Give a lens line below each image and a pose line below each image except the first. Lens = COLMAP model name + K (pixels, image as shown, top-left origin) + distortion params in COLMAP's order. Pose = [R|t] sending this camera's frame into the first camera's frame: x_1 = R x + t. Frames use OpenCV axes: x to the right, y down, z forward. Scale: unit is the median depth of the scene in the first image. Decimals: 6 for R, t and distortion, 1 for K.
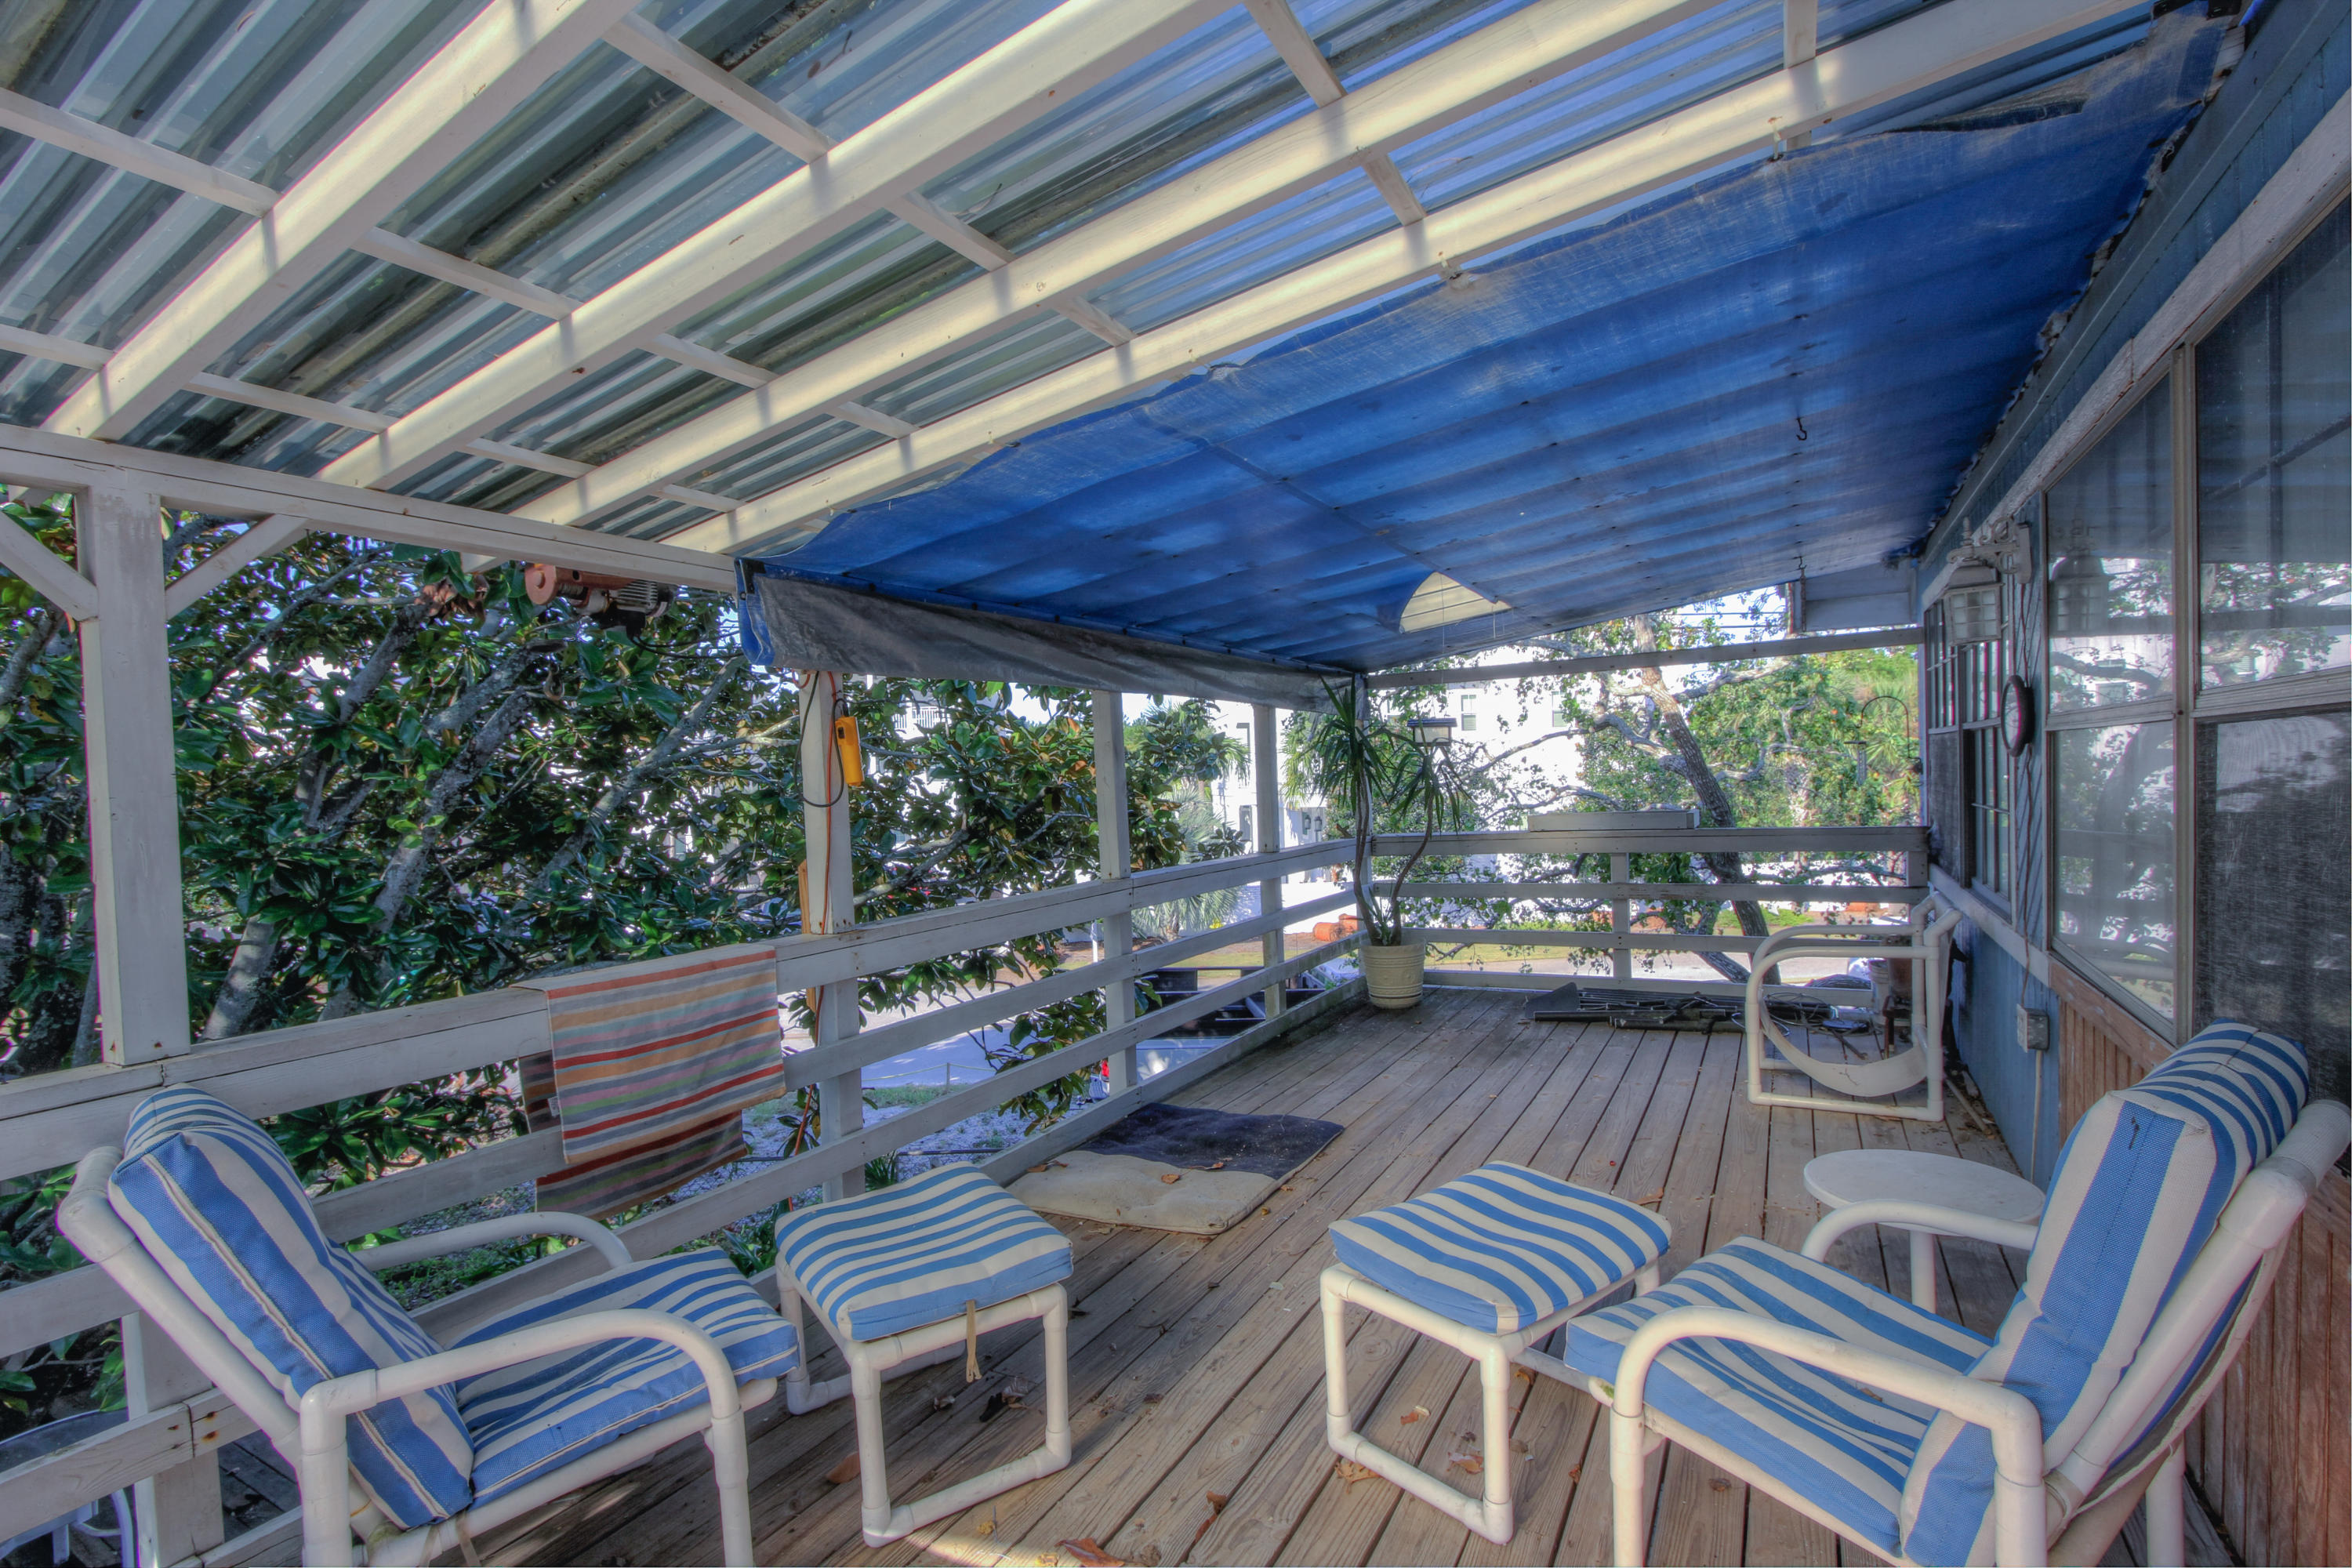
lens RADIAL K [[1117.6, 0, 1176.0], [0, 1117.6, 784.0], [0, 0, 1]] dist [-0.002399, 0.000520]
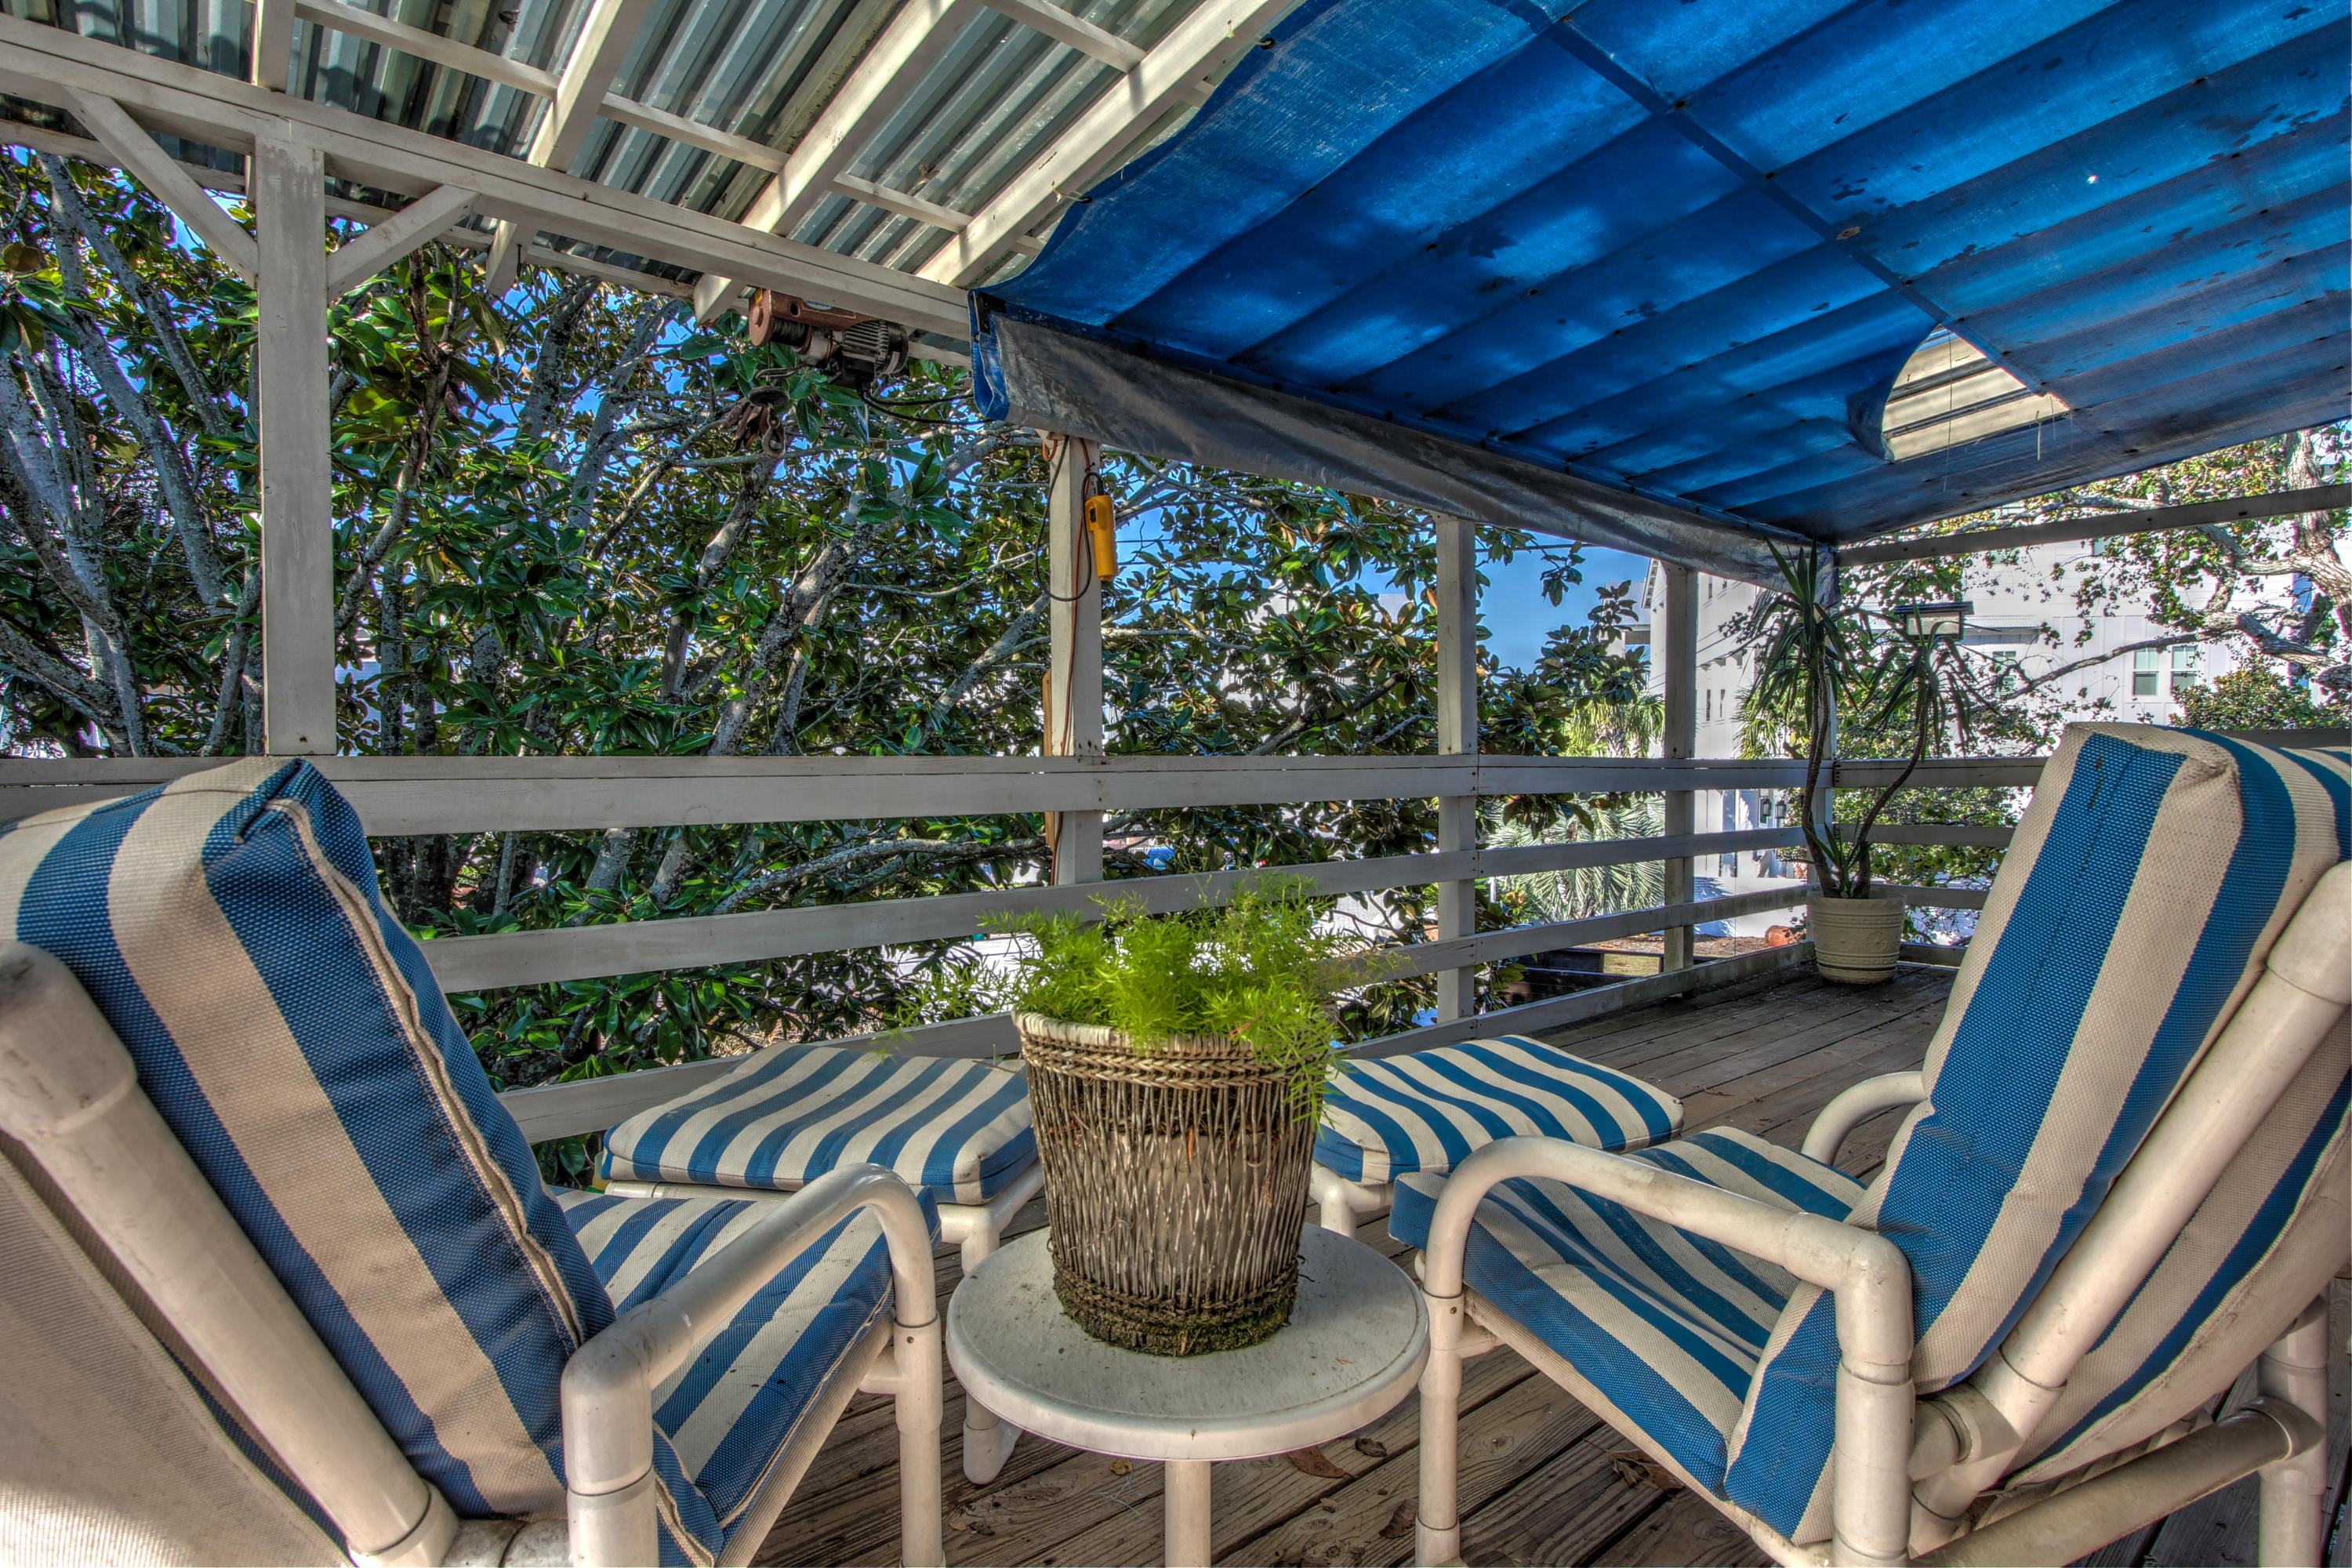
lens RADIAL K [[1210.5, 0, 1176.0], [0, 1210.5, 784.0], [0, 0, 1]] dist [-0.004998, 0.002294]
pose [[0.940421, 0.047592, -0.336664, 0.045043], [-0.041866, 0.998829, 0.024249, 0.083396], [0.337424, -0.008710, 0.941313, 0.113542]]
